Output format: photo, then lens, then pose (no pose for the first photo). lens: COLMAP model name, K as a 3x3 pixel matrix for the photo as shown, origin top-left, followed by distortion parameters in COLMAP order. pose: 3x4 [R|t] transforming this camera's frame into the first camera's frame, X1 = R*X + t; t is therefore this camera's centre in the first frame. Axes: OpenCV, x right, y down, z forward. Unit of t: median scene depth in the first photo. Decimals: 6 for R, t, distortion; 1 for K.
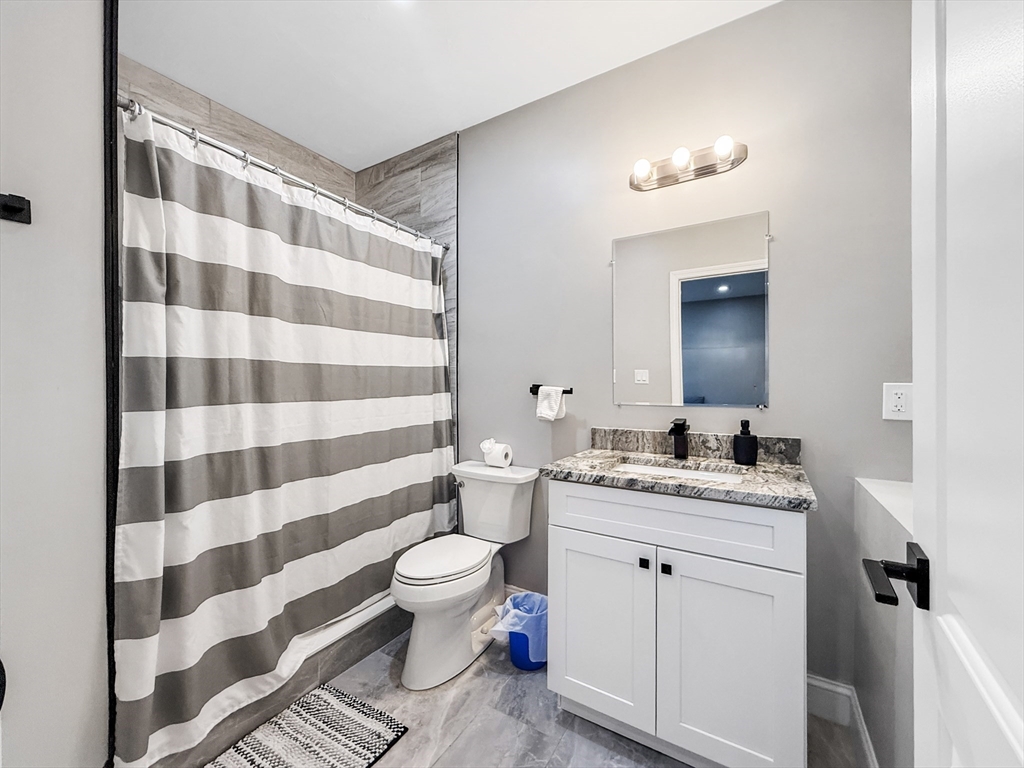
lens RADIAL K [[414.9, 0, 513.0], [0, 414.9, 381.9], [0, 0, 1]] dist [0.001875, 0.000223]
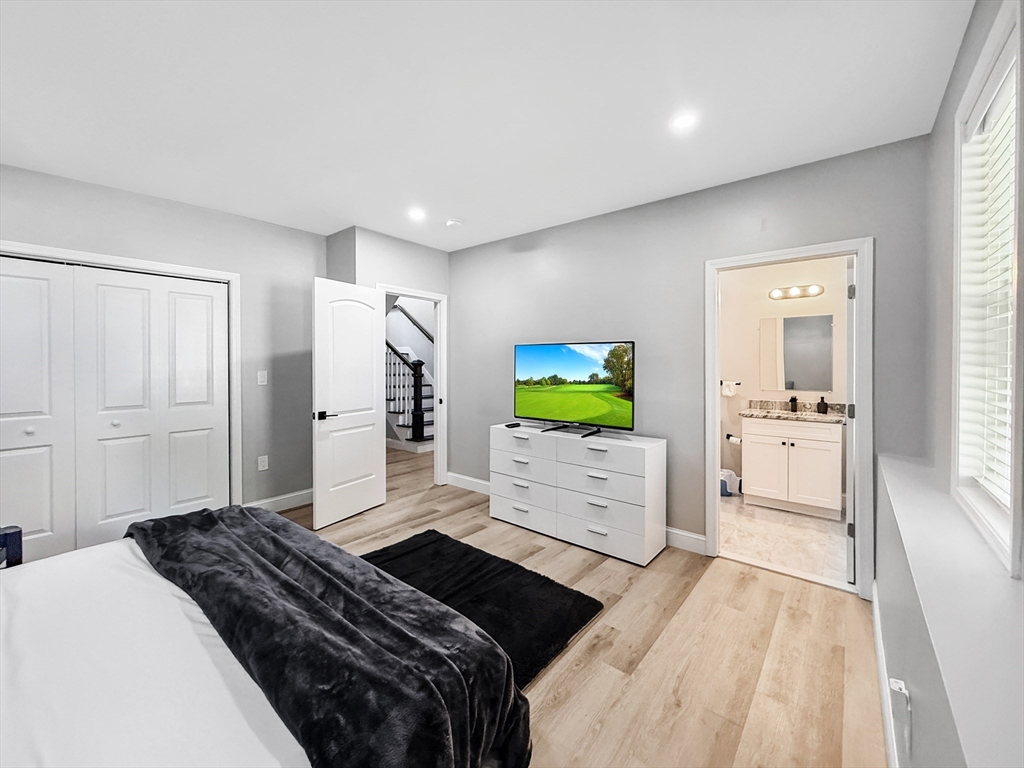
lens RADIAL K [[414.9, 0, 501.1], [0, 414.9, 366.6], [0, 0, 1]] dist [0.001875, 0.000223]
pose [[0.987110, -0.000480, -0.160045, -0.943233], [0.002027, 0.999953, 0.009508, -0.116083], [0.160032, -0.009710, 0.987064, -1.763197]]
